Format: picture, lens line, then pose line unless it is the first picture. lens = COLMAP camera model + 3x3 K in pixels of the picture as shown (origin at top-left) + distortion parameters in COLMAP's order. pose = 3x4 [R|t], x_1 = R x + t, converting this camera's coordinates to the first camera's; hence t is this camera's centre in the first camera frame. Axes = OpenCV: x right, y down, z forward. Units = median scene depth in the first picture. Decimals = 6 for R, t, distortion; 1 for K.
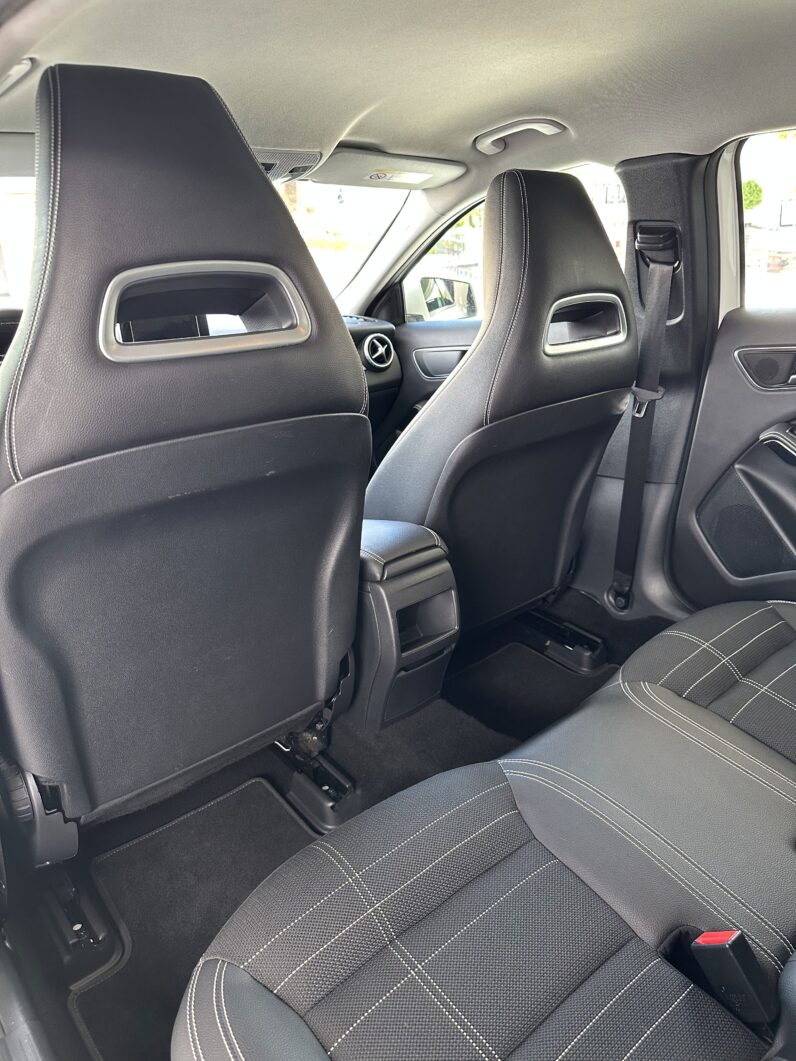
lens RADIAL K [[745.4, 0, 400.6], [0, 745.4, 526.3], [0, 0, 1]] dist [0.088599, -0.135566]
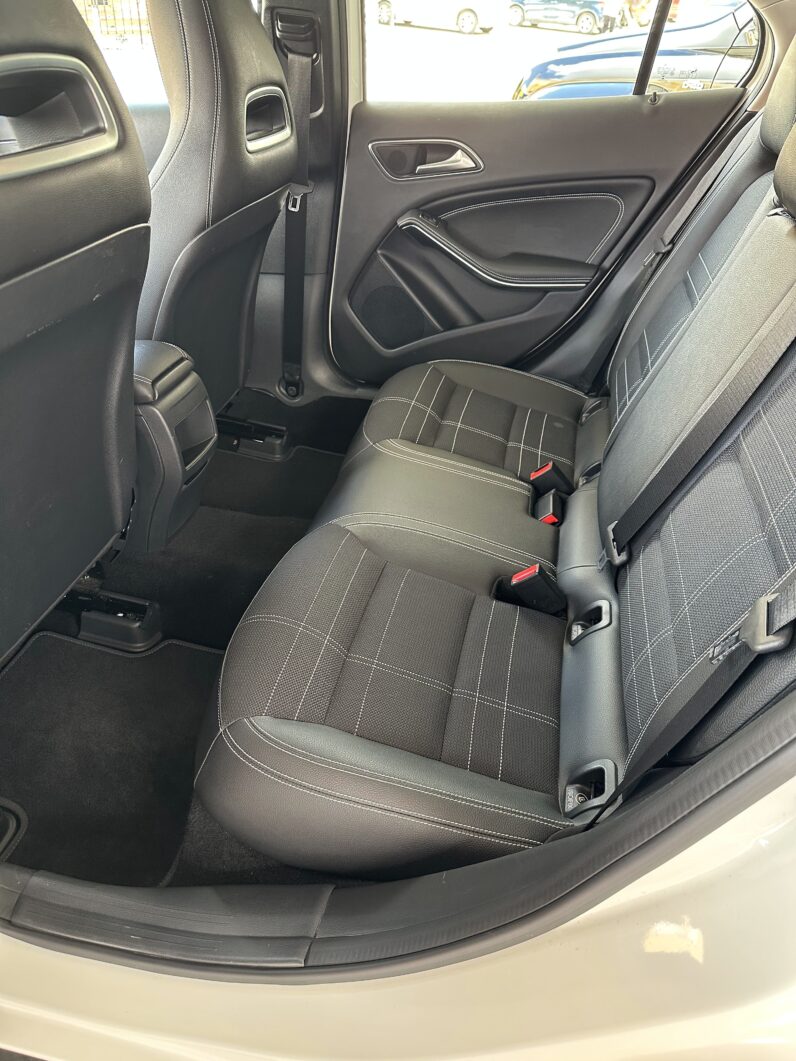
lens RADIAL K [[745.4, 0, 400.6], [0, 745.4, 526.3], [0, 0, 1]] dist [0.088599, -0.135566]
pose [[0.803977, -0.282400, 0.523326, -0.280394], [0.143374, 0.946136, 0.290295, -0.011583], [-0.577117, -0.158360, 0.801160, -0.027910]]
